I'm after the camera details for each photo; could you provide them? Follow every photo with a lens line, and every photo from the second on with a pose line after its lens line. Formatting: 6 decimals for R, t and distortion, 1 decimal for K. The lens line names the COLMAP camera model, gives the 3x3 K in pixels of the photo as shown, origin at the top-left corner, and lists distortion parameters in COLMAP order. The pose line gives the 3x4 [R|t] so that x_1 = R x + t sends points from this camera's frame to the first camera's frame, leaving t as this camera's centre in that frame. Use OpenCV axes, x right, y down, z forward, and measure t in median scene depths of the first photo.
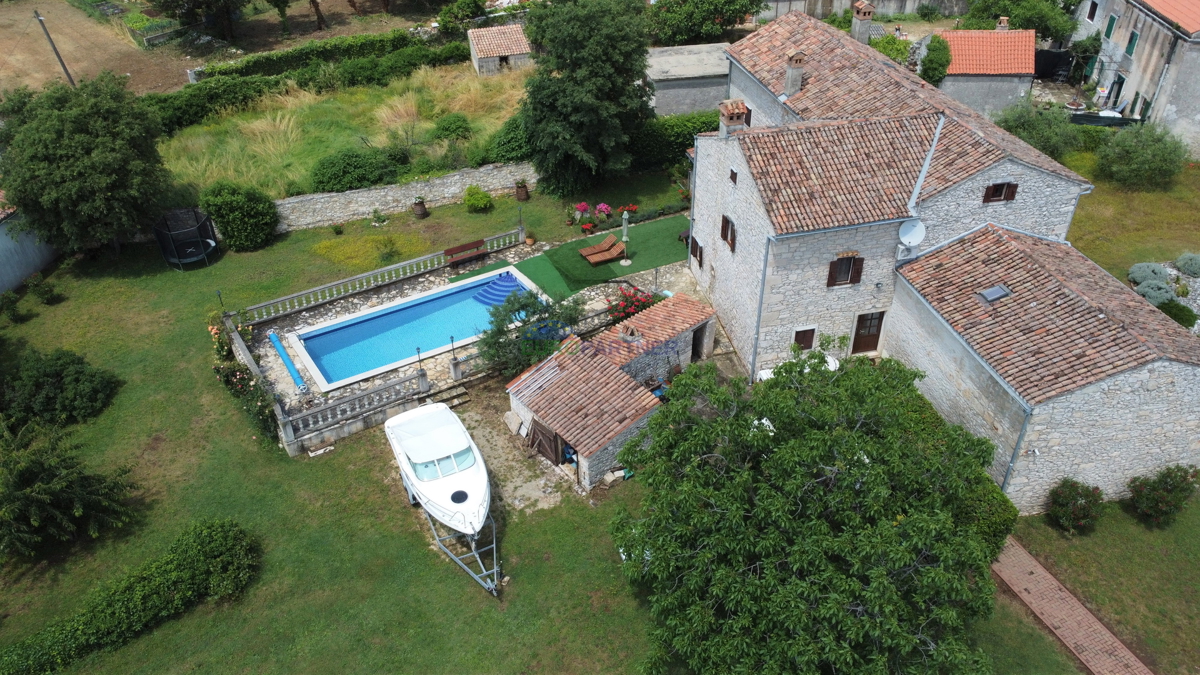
lens RADIAL K [[903.2, 0, 599.3], [0, 903.2, 340.7], [0, 0, 1]] dist [0.014759, -0.014783]
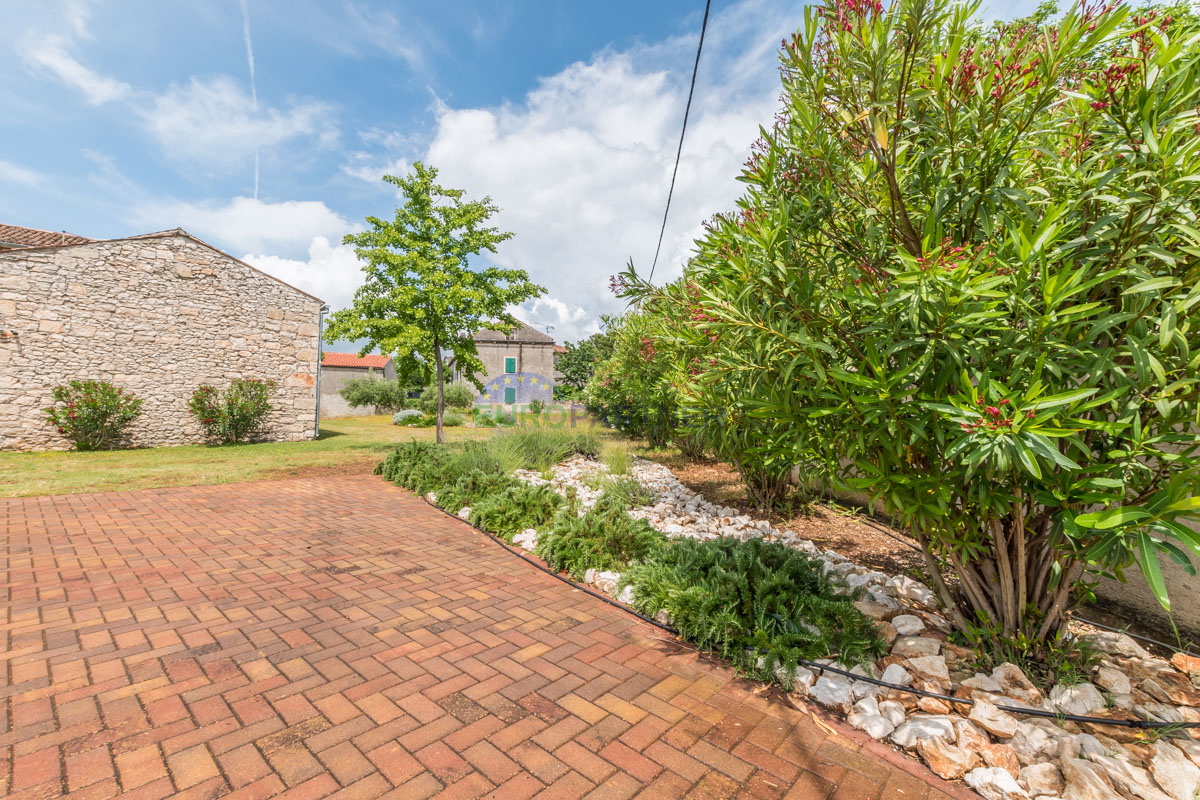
lens RADIAL K [[509.9, 0, 599.2], [0, 509.9, 400.1], [0, 0, 1]] dist [-0.002146, -0.000070]
pose [[0.890528, 0.038641, 0.453284, 0.595309], [0.252094, 0.787499, -0.562399, 0.444617], [-0.378693, 0.615103, 0.691549, 0.428062]]
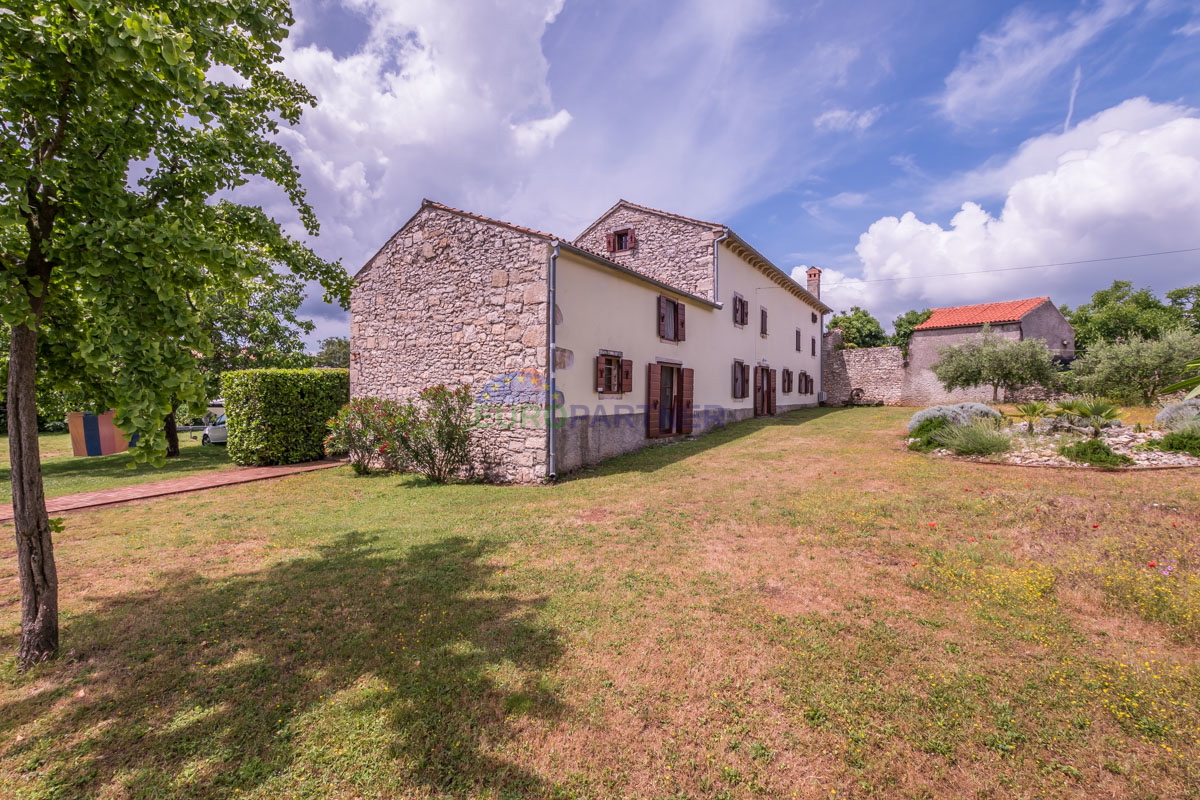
lens RADIAL K [[525.4, 0, 597.0], [0, 525.4, 405.9], [0, 0, 1]] dist [-0.024386, 0.003550]
pose [[0.650141, 0.034017, -0.759052, 0.808116], [-0.448958, 0.823150, -0.347651, 0.191073], [0.612988, 0.566804, 0.550435, 0.718651]]
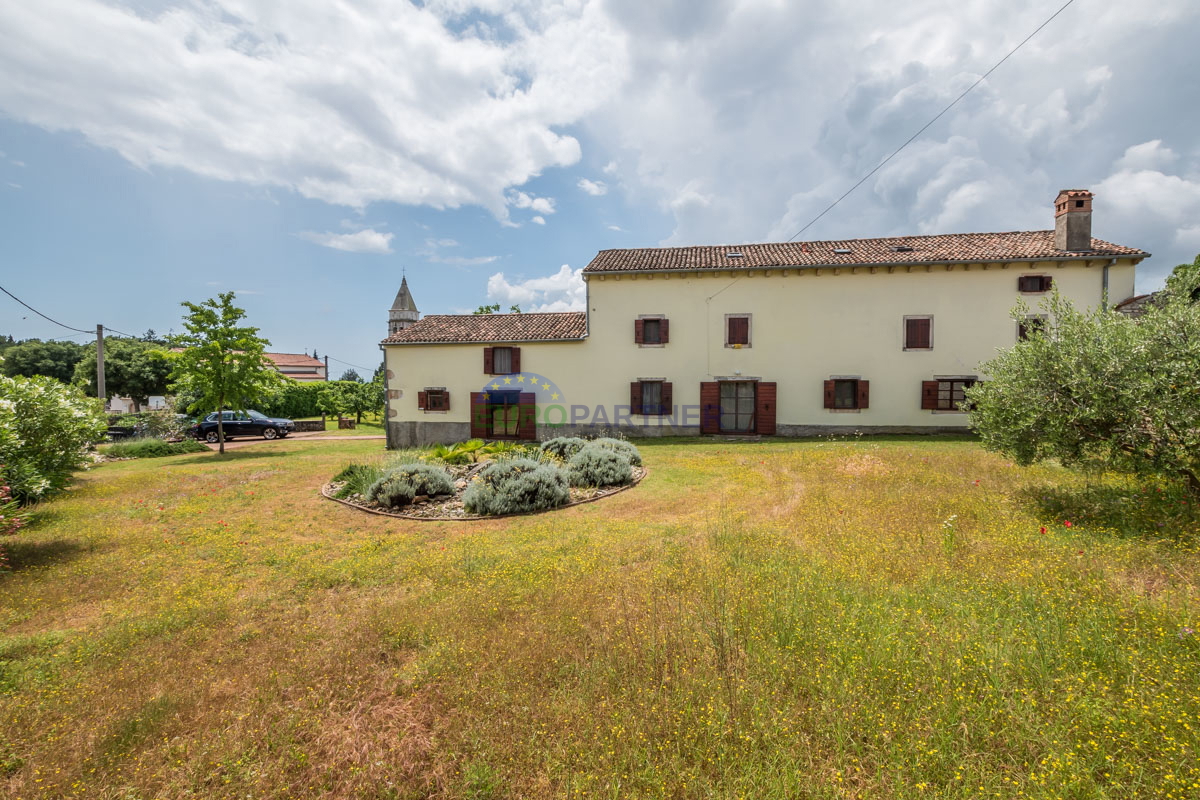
lens RADIAL K [[522.2, 0, 601.4], [0, 522.2, 399.0], [0, 0, 1]] dist [-0.027946, 0.005802]
pose [[-0.428766, 0.062308, -0.901264, 1.024692], [-0.508733, 0.807753, 0.297868, -0.223752], [0.746558, 0.586219, -0.314639, 1.228986]]
